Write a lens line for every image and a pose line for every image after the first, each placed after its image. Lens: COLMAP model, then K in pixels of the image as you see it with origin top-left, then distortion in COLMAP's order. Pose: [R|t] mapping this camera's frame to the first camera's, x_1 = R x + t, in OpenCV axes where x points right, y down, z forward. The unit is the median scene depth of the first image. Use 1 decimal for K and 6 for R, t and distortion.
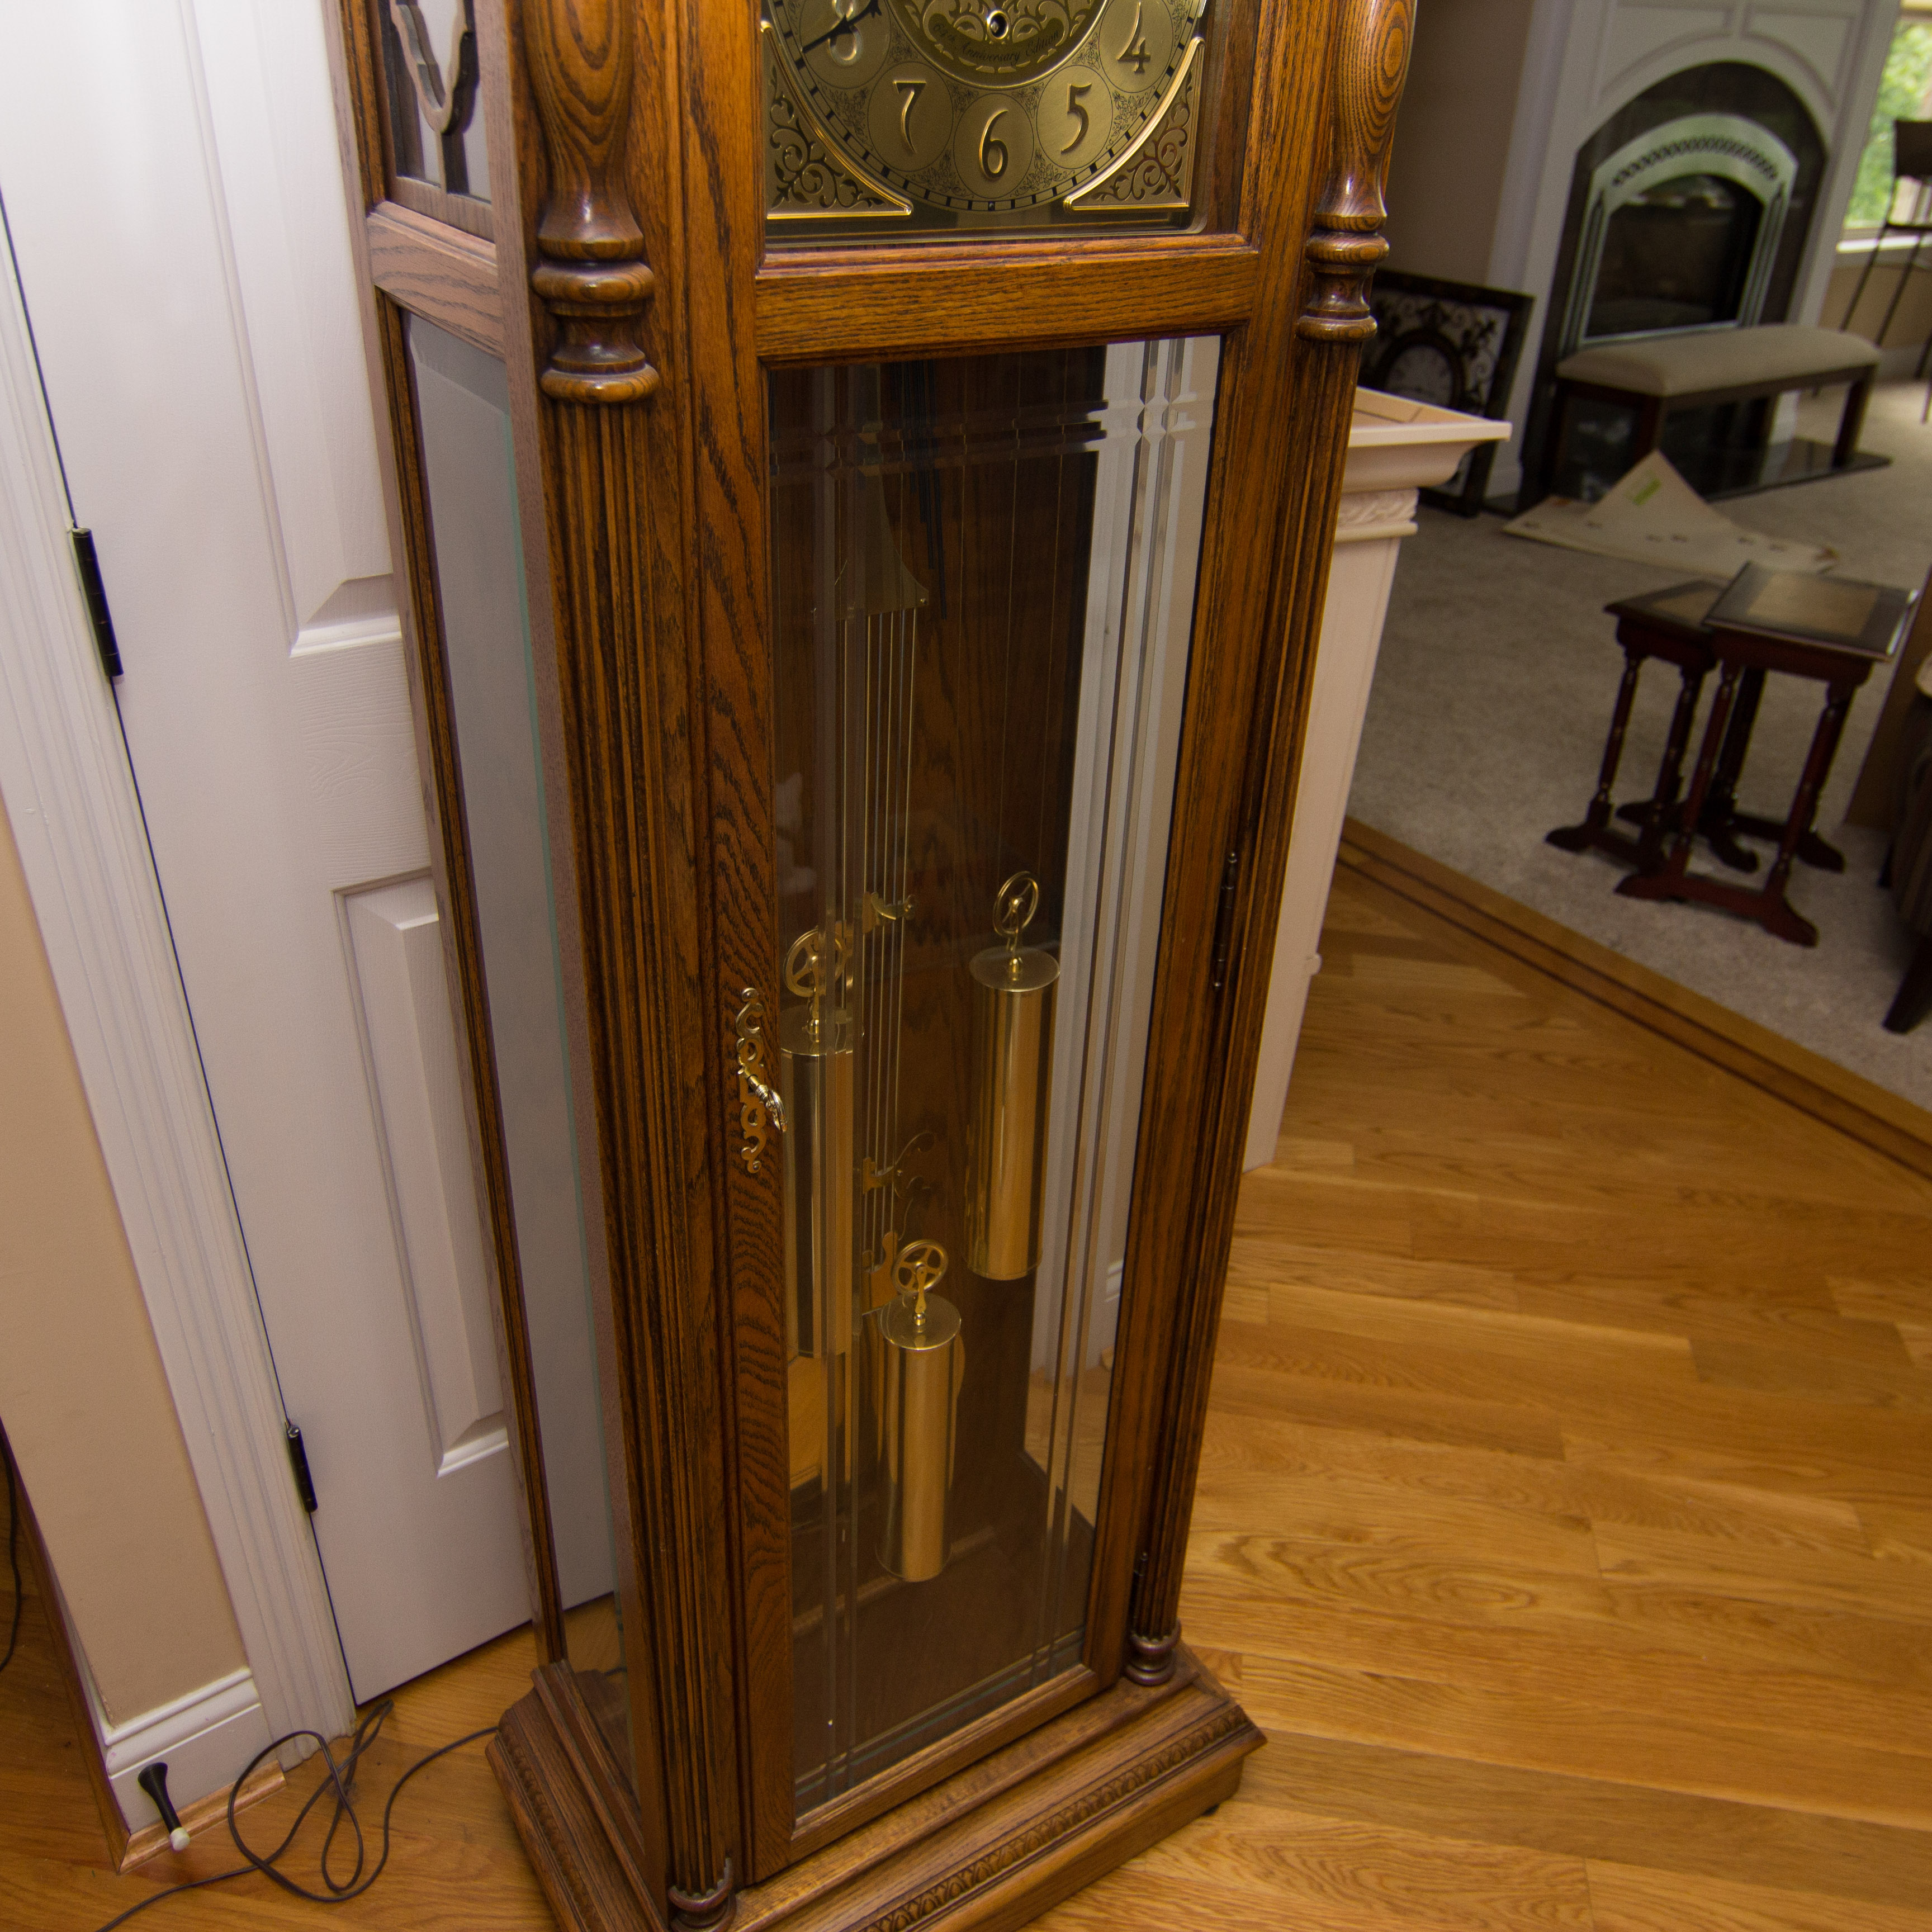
lens RADIAL K [[1694.9, 0, 987.3], [0, 1694.9, 961.1], [0, 0, 1]] dist [-0.011968, -0.006035]
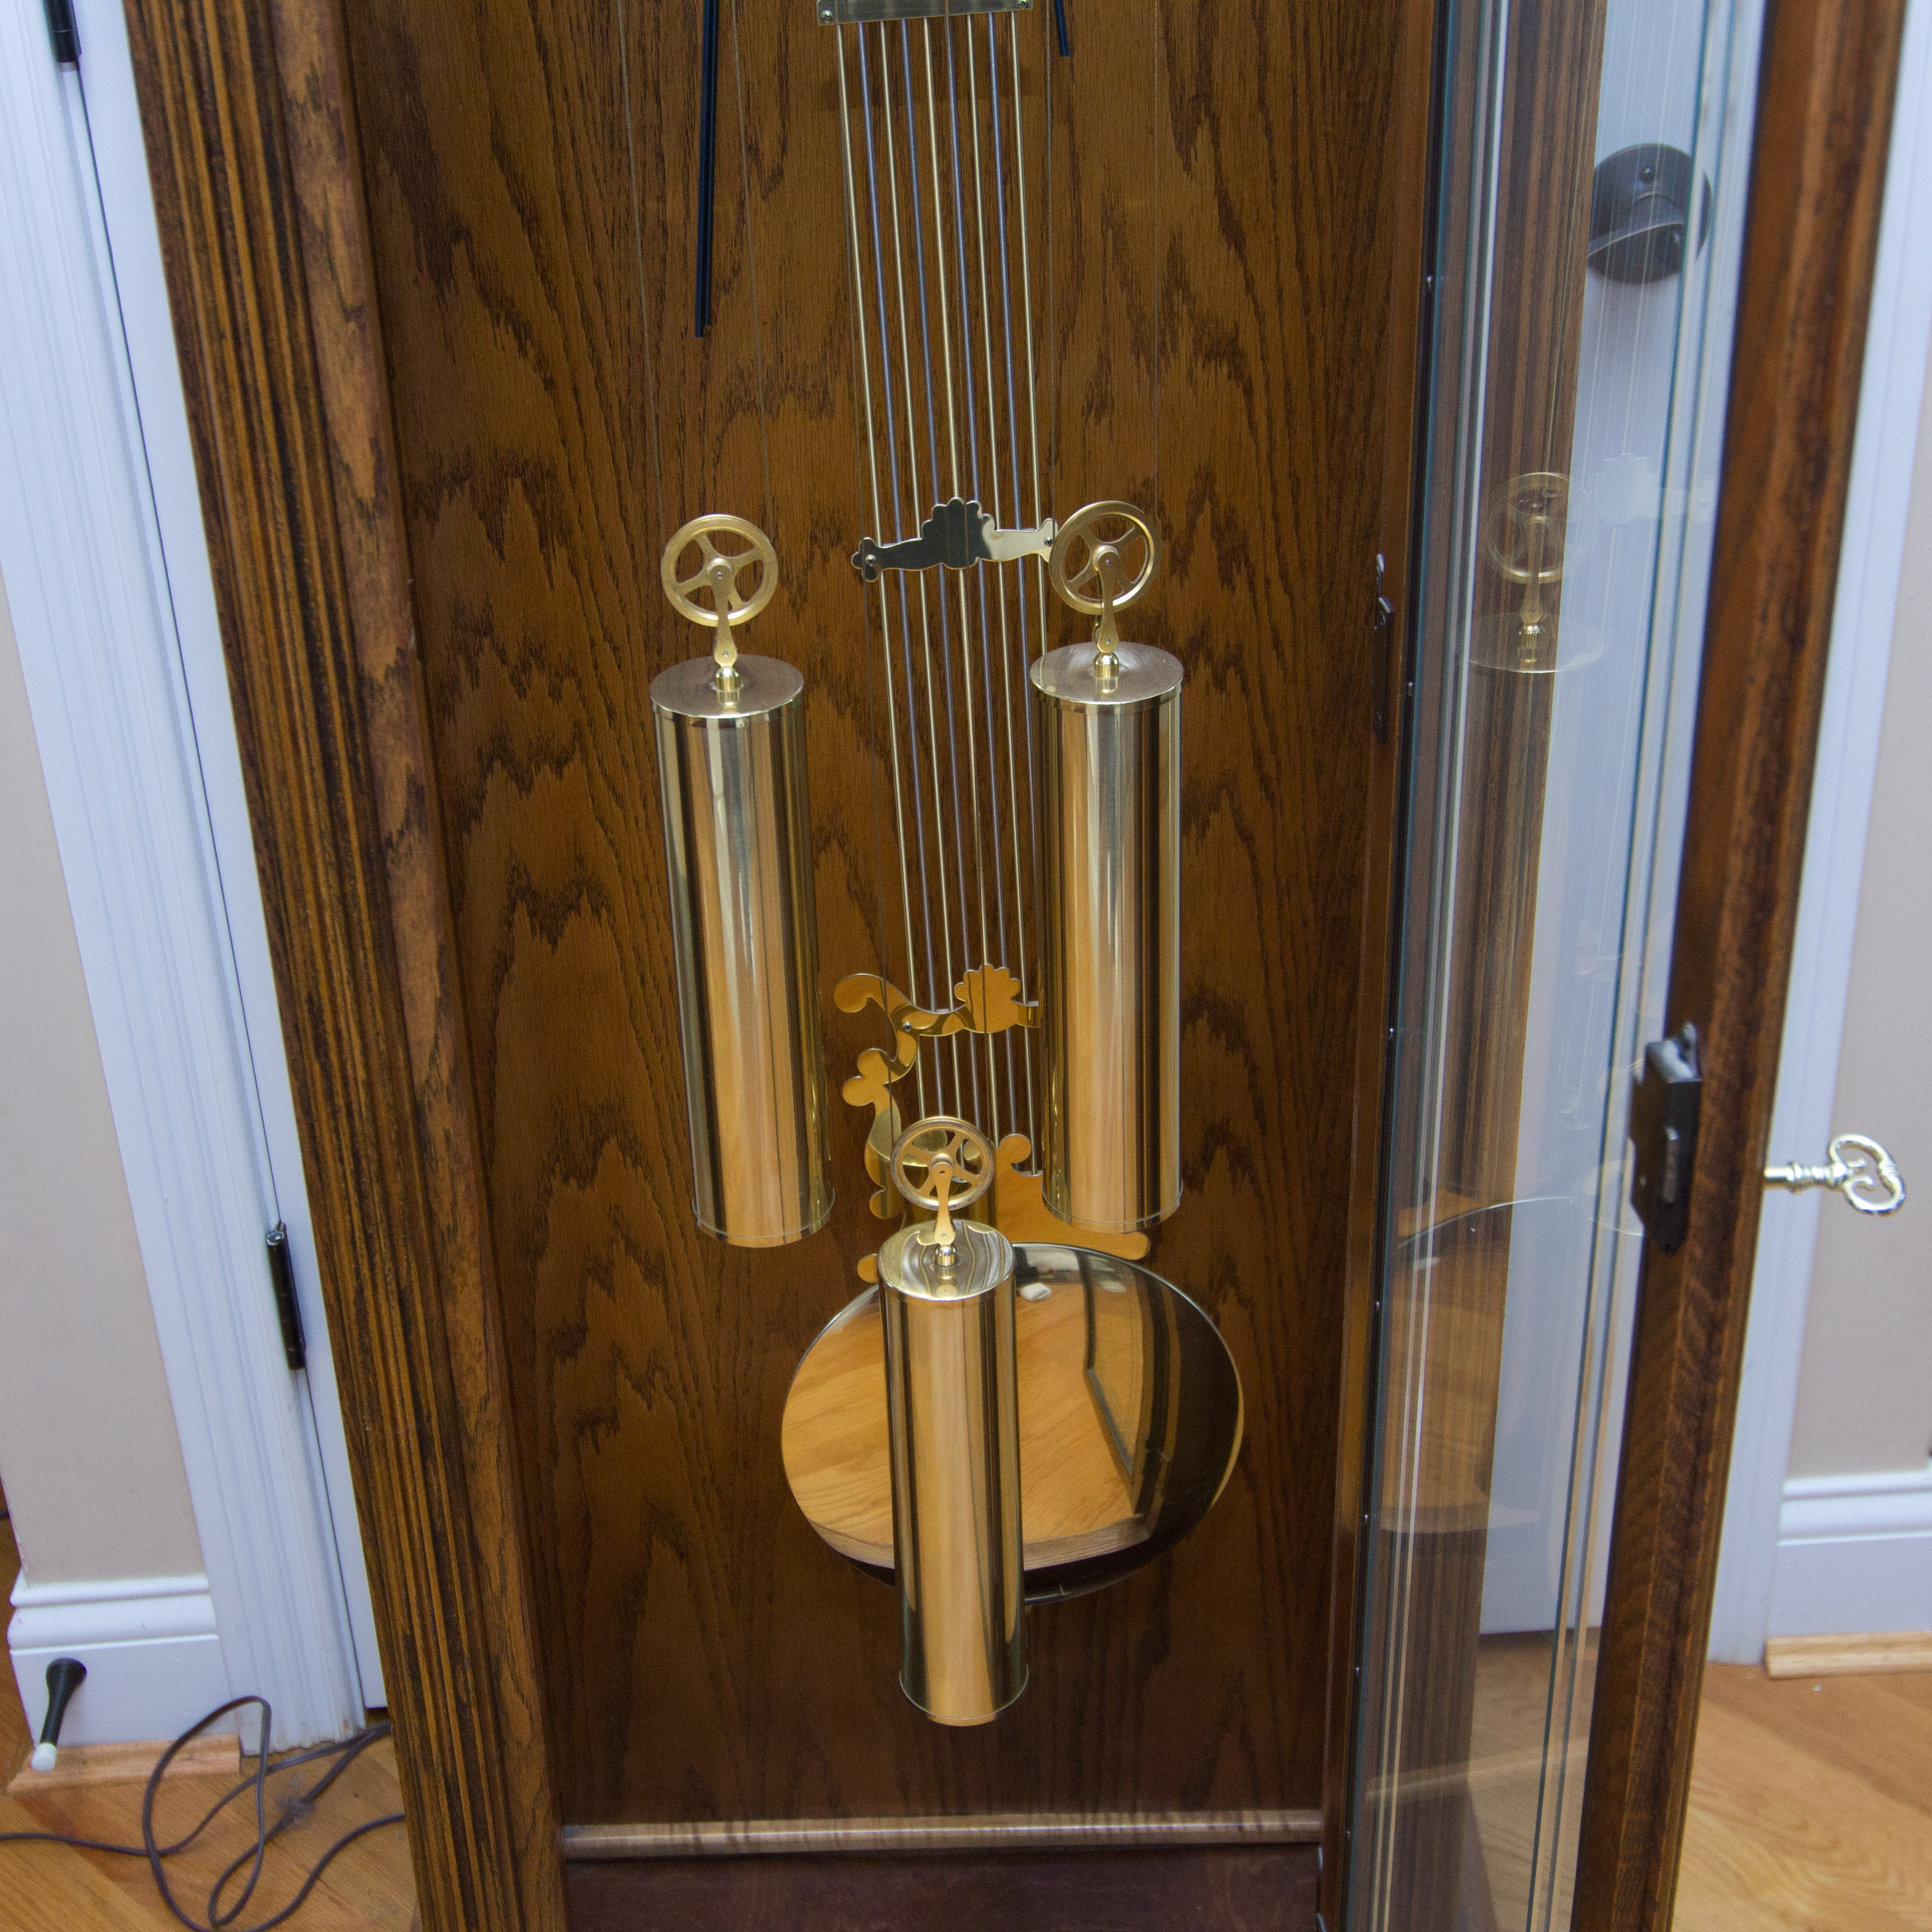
lens RADIAL K [[3019.6, 0, 966.0], [0, 3019.6, 966.0], [0, 0, 1]] dist [-0.019561, 0.051769]
pose [[0.836389, 0.205732, -0.508062, 0.422402], [-0.215578, 0.975659, 0.040187, 0.057774], [0.503963, 0.075915, 0.860382, 0.069798]]
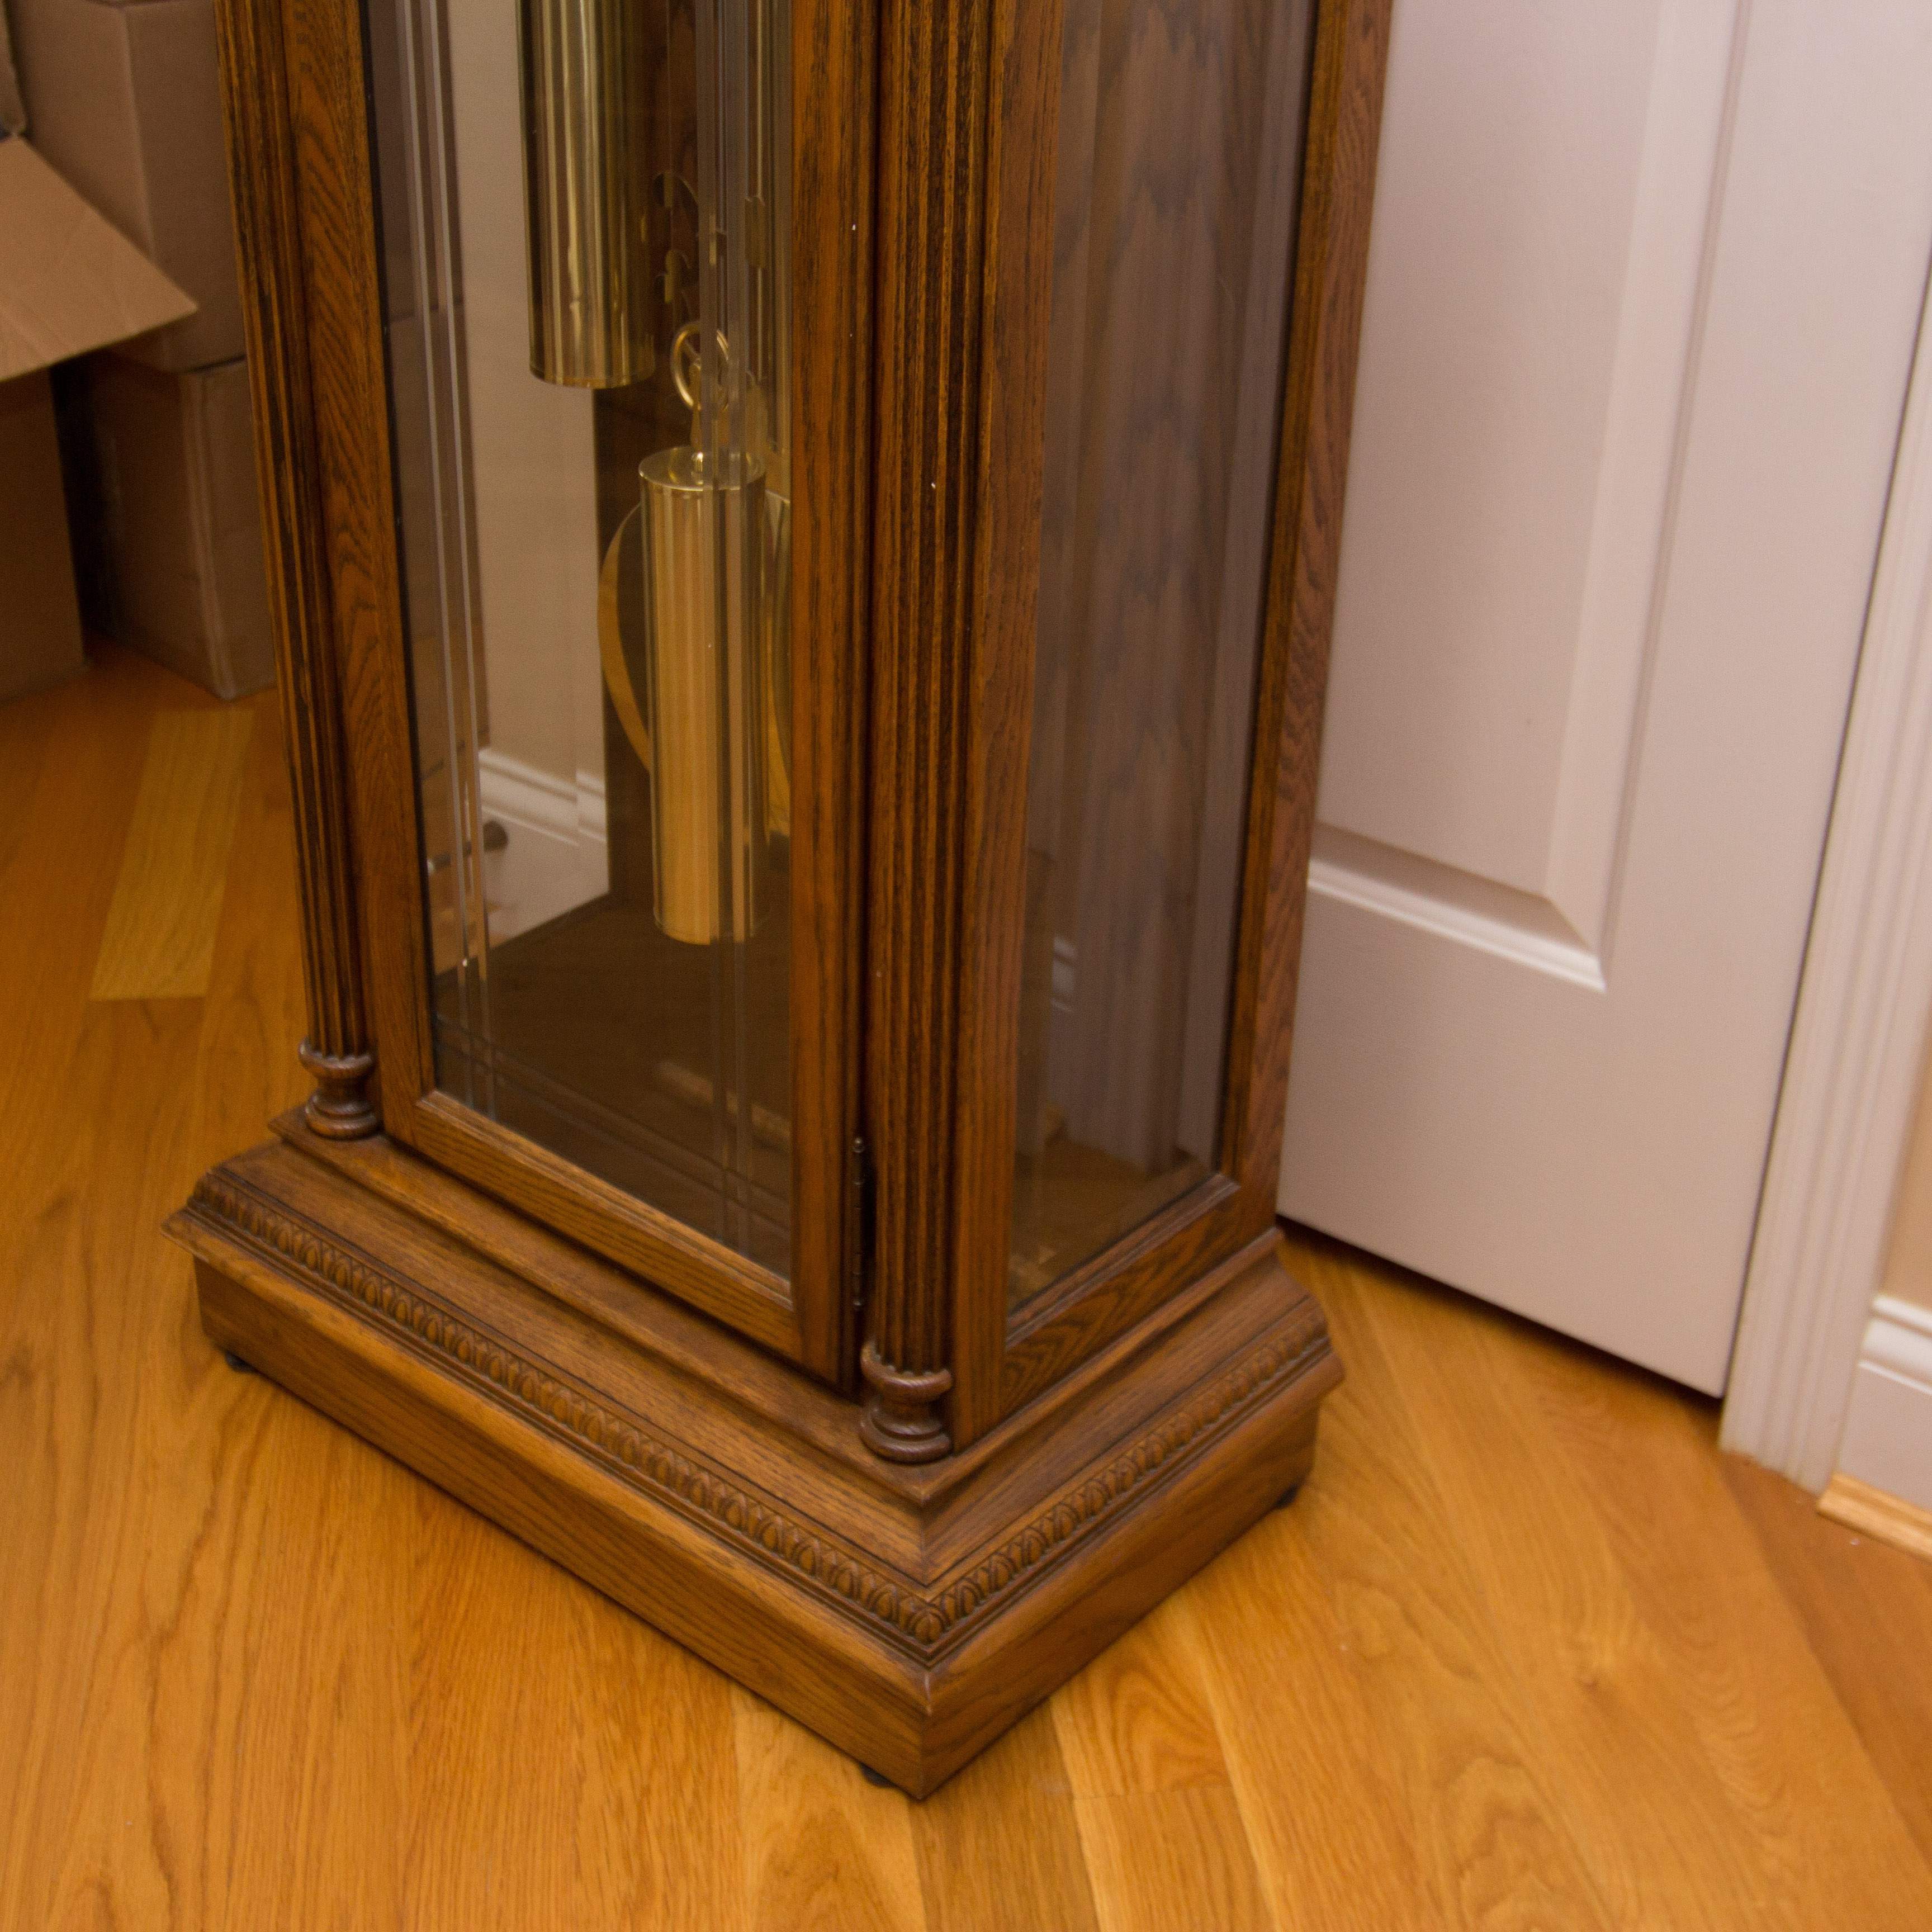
lens RADIAL K [[2936.9, 0, 967.4], [0, 2936.9, 995.7], [0, 0, 1]] dist [-0.013026, 0.032487]
pose [[0.290009, 0.454032, -0.842467, 0.904448], [-0.492377, 0.825640, 0.275469, 0.017661], [0.820646, 0.334923, 0.462998, 0.544355]]
